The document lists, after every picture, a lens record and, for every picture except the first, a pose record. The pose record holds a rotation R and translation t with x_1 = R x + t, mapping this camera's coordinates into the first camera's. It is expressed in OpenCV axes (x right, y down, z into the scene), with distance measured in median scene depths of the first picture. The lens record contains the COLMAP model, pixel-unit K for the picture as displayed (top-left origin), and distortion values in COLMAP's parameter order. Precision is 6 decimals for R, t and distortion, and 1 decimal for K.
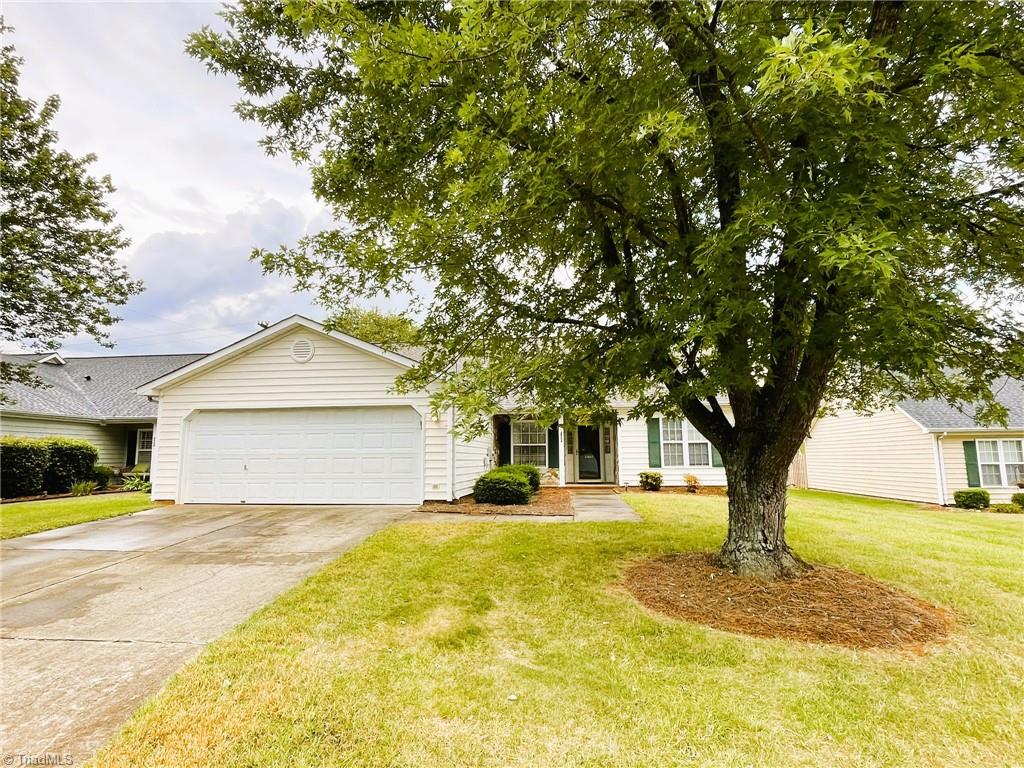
lens RADIAL K [[581.3, 0, 507.8], [0, 581.3, 383.8], [0, 0, 1]] dist [-0.006179, 0.001454]
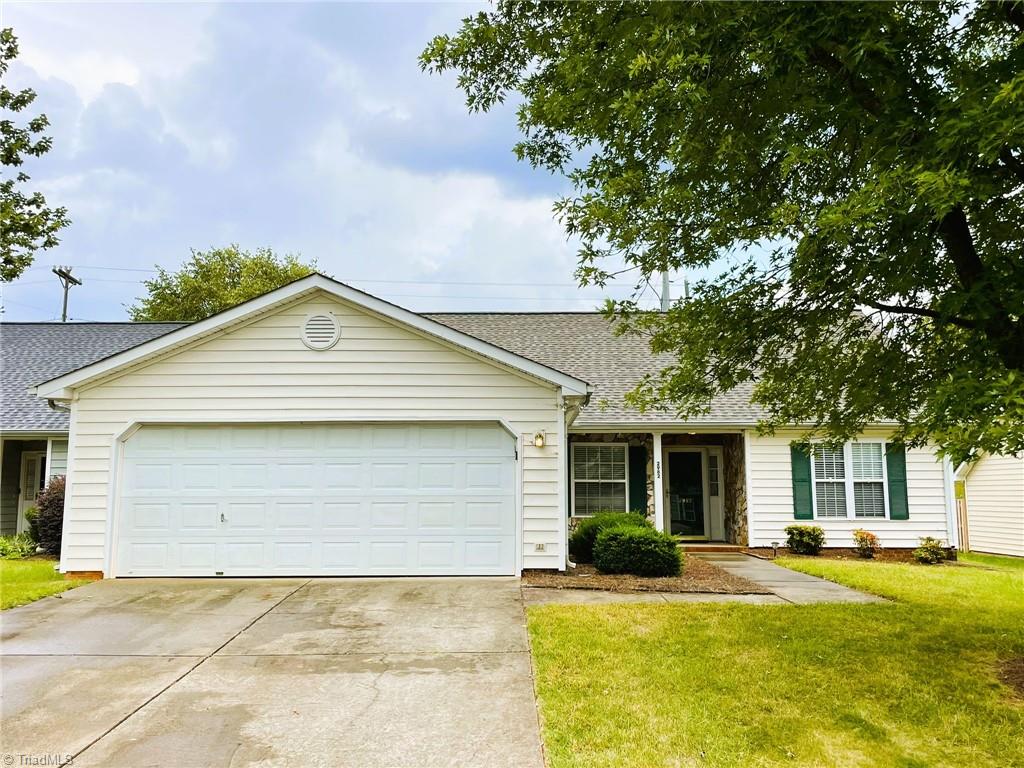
lens RADIAL K [[937.4, 0, 509.0], [0, 937.4, 381.3], [0, 0, 1]] dist [0.058616, 0.000000]
pose [[0.994928, 0.018946, 0.098794, -0.272467], [-0.019349, 0.999808, 0.003117, -0.010966], [-0.098716, -0.005013, 0.995103, -0.033528]]
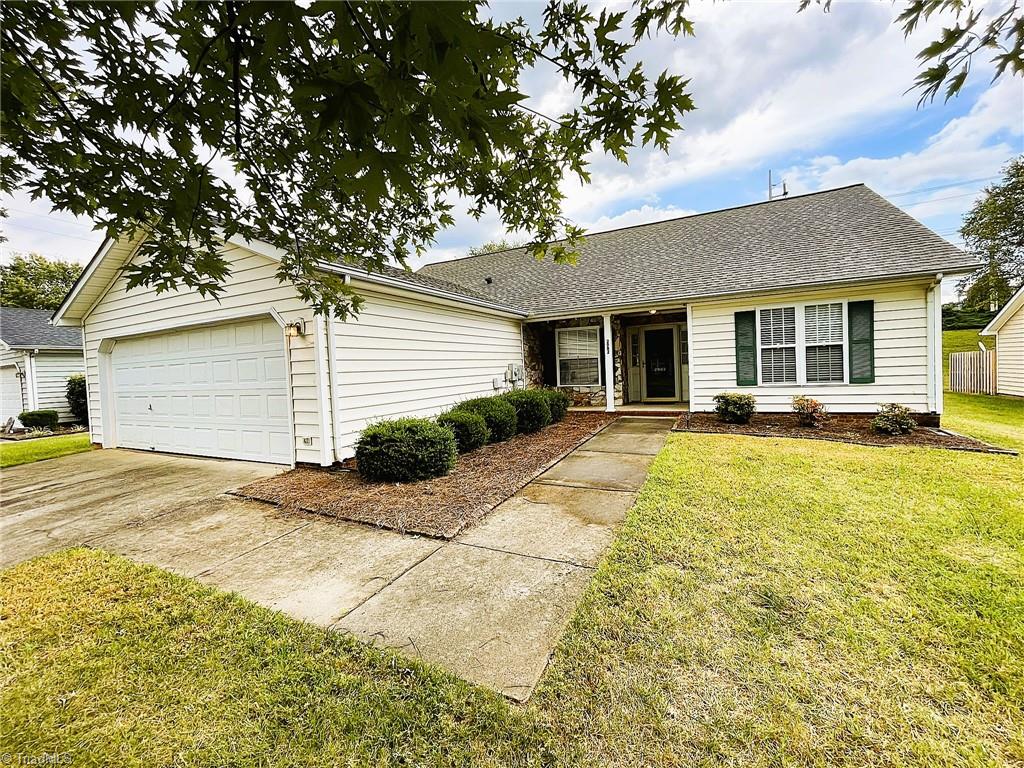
lens RADIAL K [[416.9, 0, 513.9], [0, 416.9, 380.8], [0, 0, 1]] dist [-0.000694, -0.000093]
pose [[0.941763, -0.022301, -0.335536, 0.240194], [0.079289, 0.984392, 0.157118, 0.062226], [0.326795, -0.174573, 0.928832, 0.688647]]
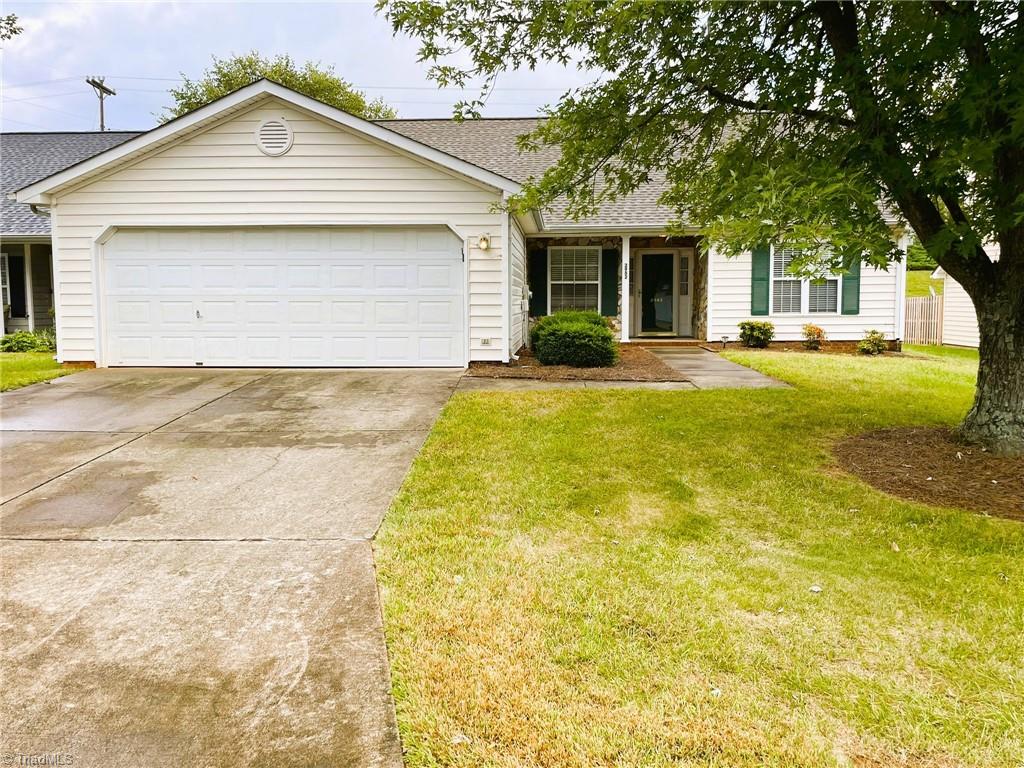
lens RADIAL K [[869.8, 0, 514.9], [0, 869.8, 383.1], [0, 0, 1]] dist [0.093819, -0.107421]
pose [[0.998168, -0.003329, 0.060404, -0.157155], [-0.010056, 0.975462, 0.219938, -0.008311], [-0.059654, -0.220143, 0.973642, -0.047189]]
